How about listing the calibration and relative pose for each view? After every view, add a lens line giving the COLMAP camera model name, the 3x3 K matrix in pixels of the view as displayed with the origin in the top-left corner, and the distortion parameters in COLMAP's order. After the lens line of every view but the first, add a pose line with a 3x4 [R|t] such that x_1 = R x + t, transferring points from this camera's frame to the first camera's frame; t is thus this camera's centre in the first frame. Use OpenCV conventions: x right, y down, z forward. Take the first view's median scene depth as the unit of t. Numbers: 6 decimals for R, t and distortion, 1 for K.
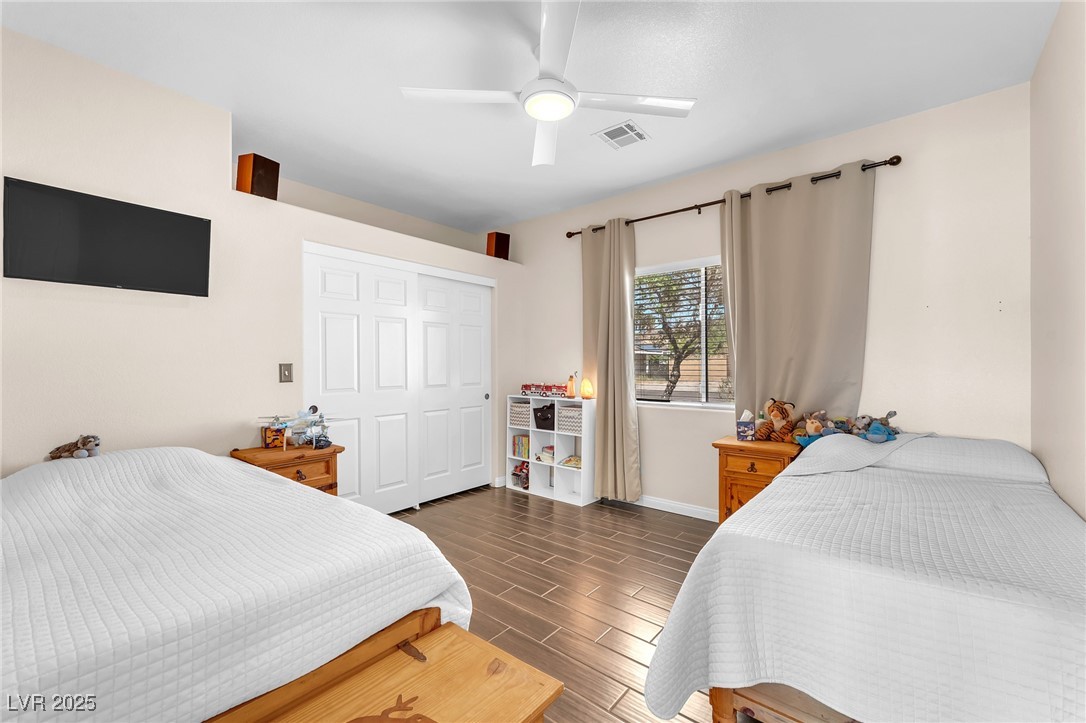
lens RADIAL K [[446.4, 0, 543.0], [0, 446.4, 361.5], [0, 0, 1]] dist [-0.000098, -0.000030]
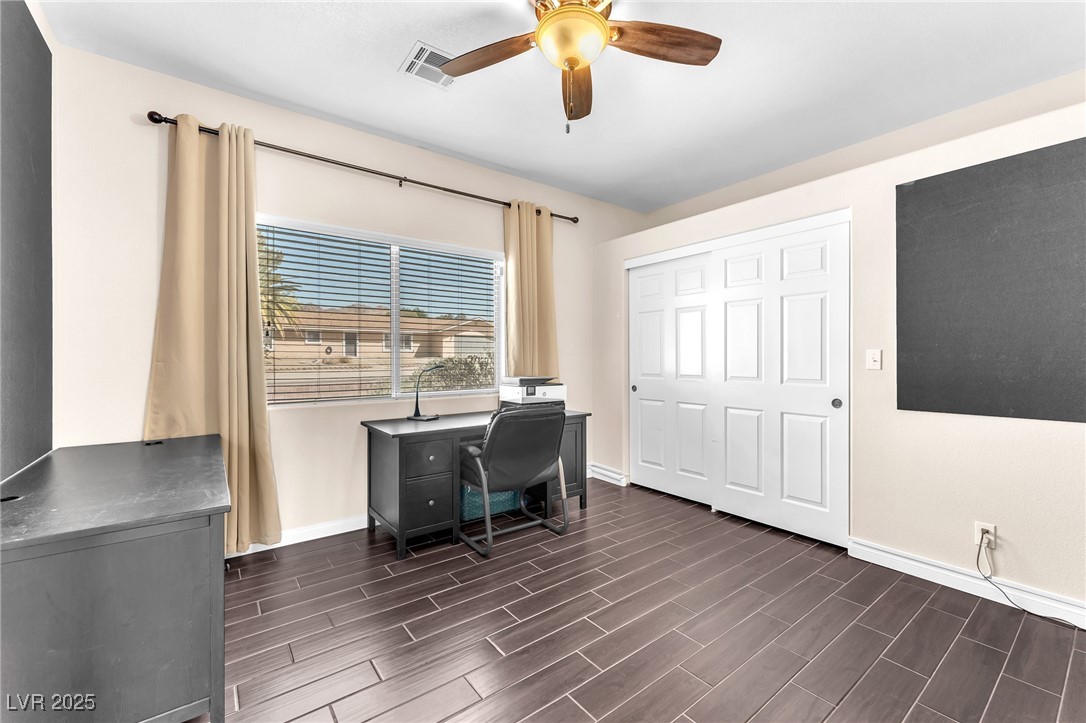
lens RADIAL K [[446.4, 0, 543.0], [0, 446.4, 361.5], [0, 0, 1]] dist [-0.000098, -0.000030]
pose [[-0.233543, 0.009150, -0.972303, 0.632385], [0.006104, 0.999950, 0.007944, 0.015590], [0.972327, -0.004080, -0.233587, 0.838331]]
